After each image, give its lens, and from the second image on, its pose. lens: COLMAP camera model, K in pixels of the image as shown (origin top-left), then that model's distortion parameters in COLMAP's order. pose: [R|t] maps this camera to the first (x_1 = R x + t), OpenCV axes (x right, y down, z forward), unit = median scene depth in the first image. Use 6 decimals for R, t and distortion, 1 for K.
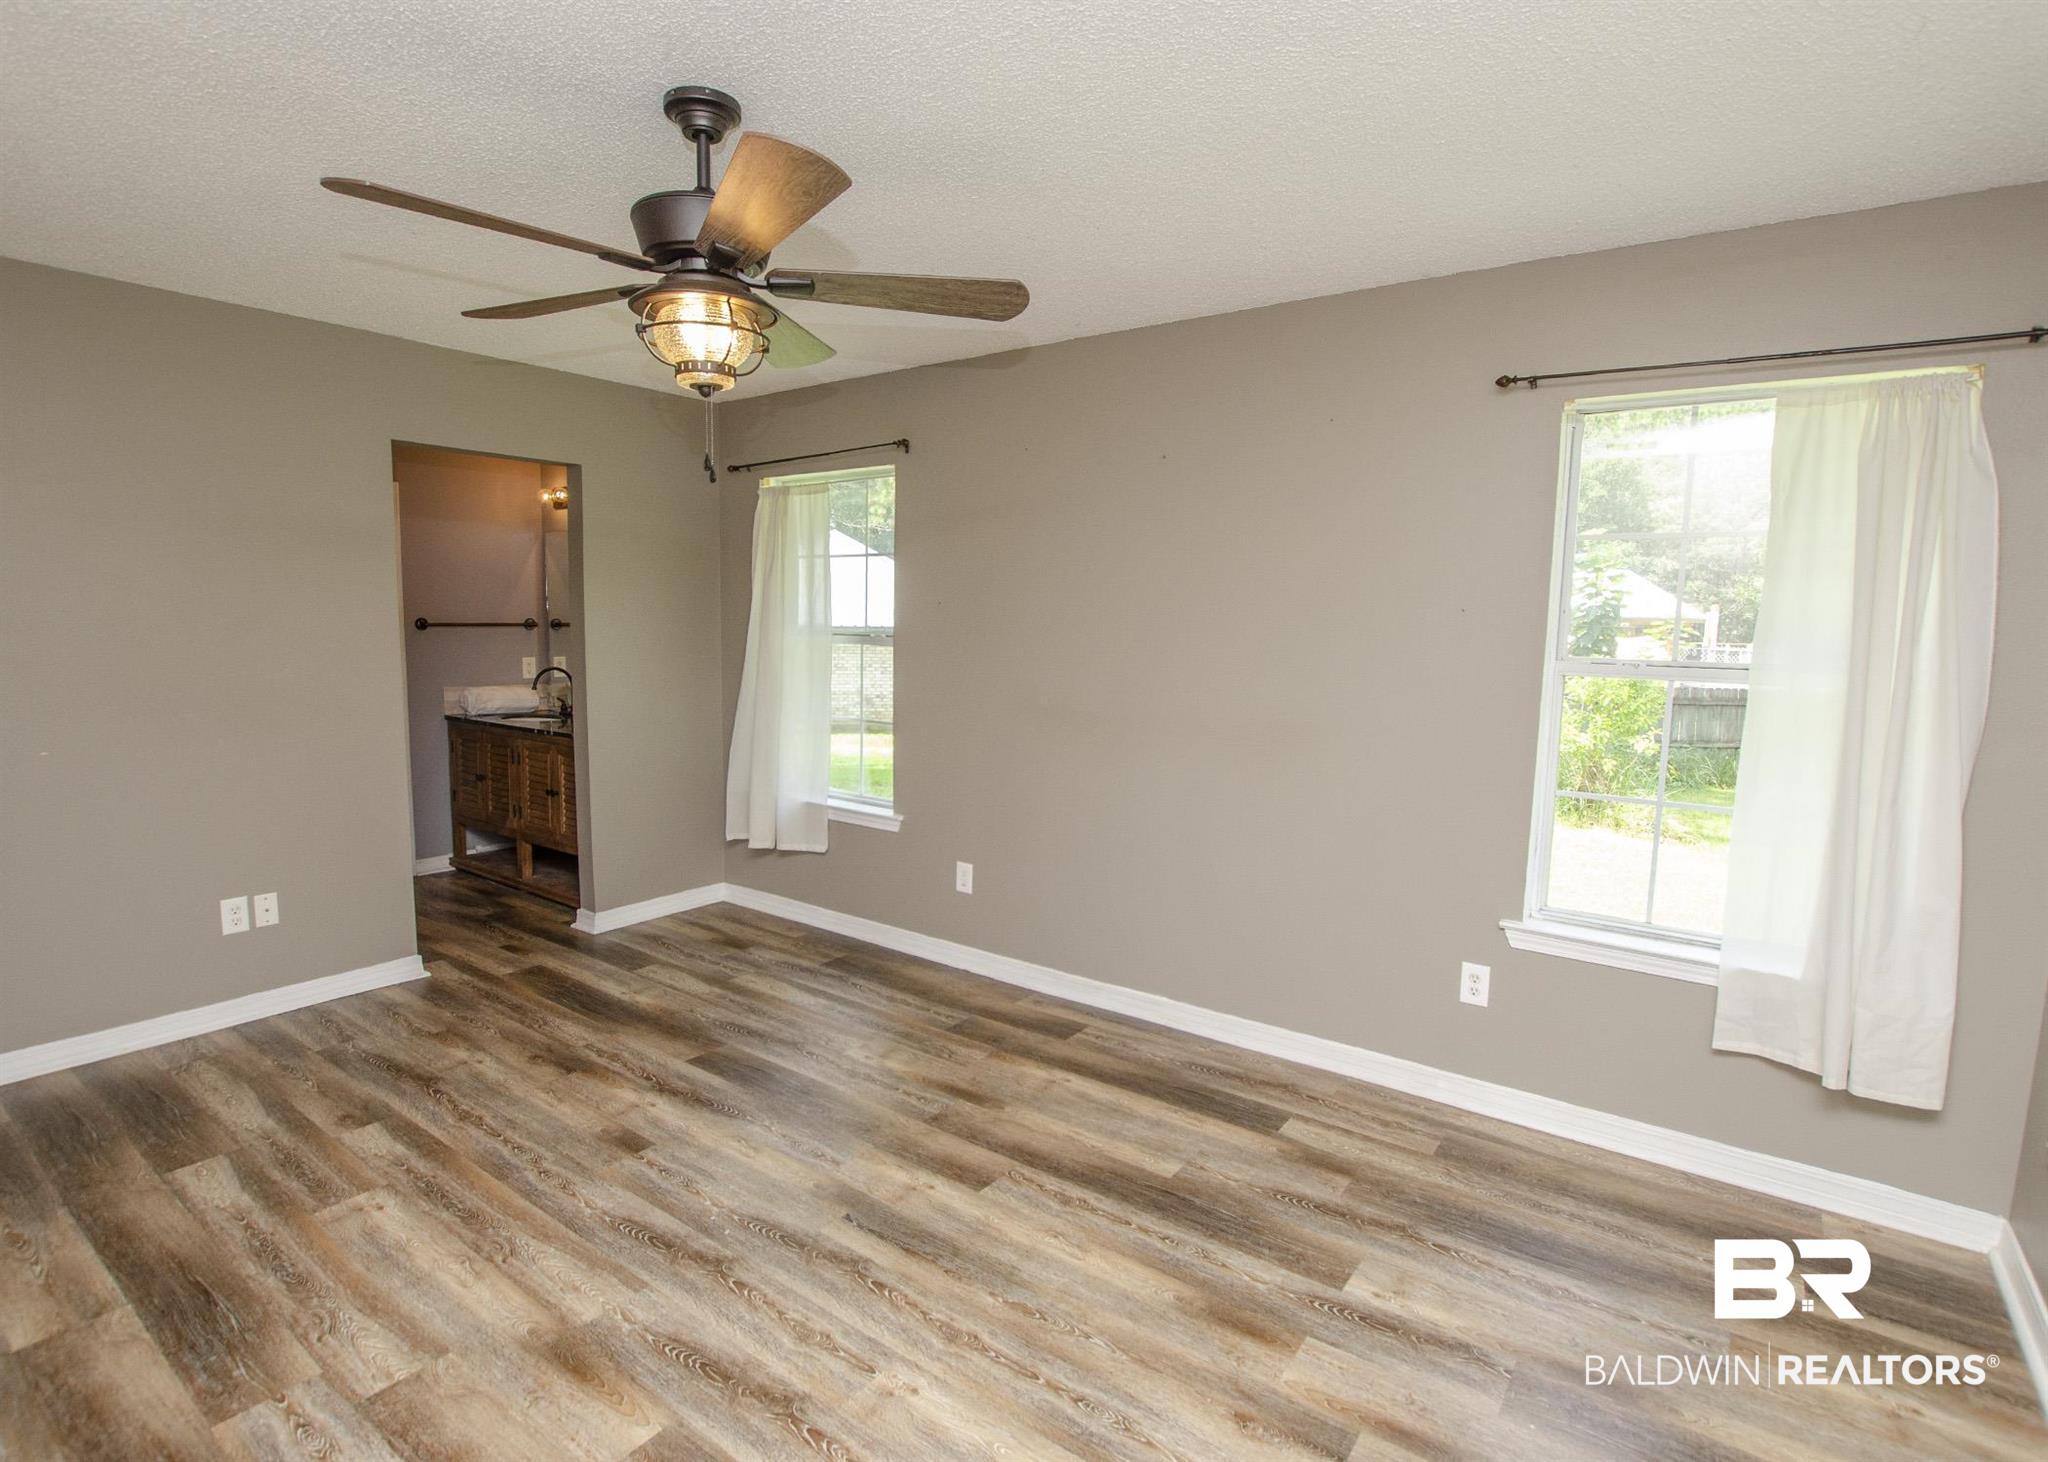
lens RADIAL K [[968.6, 0, 1024.1], [0, 968.6, 735.7], [0, 0, 1]] dist [-0.035483, 0.005830]
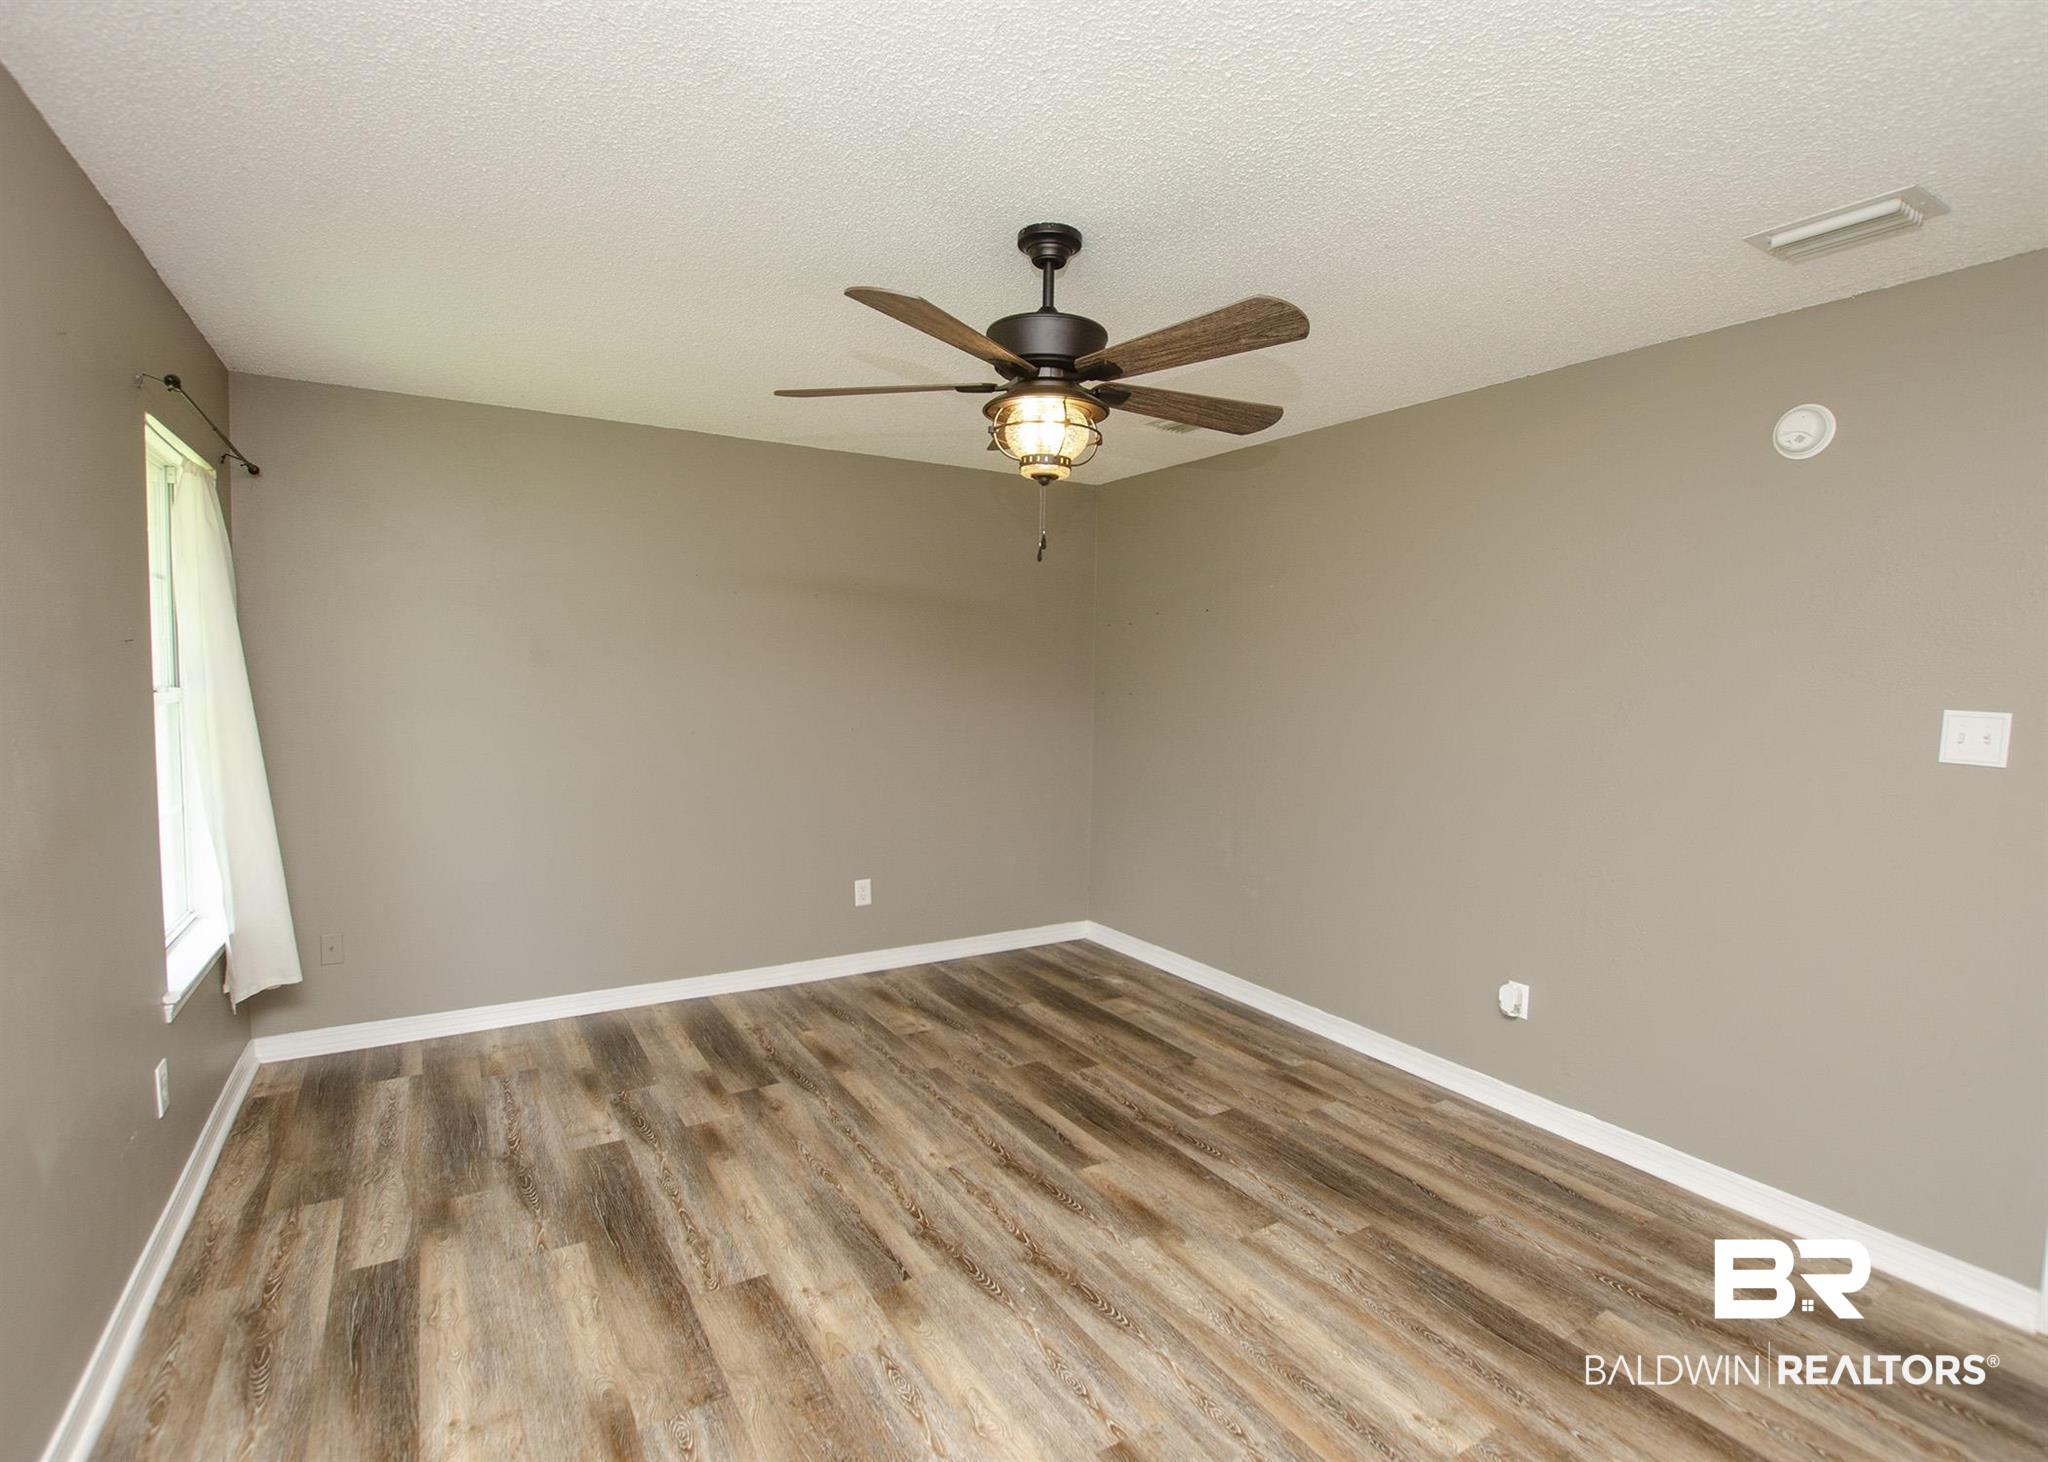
lens RADIAL K [[968.6, 0, 1024.1], [0, 968.6, 735.7], [0, 0, 1]] dist [-0.035483, 0.005830]
pose [[-0.919451, -0.061283, 0.388399, -0.687872], [0.012851, 0.982569, 0.185455, -0.240143], [-0.392994, 0.175509, -0.902636, 1.864624]]
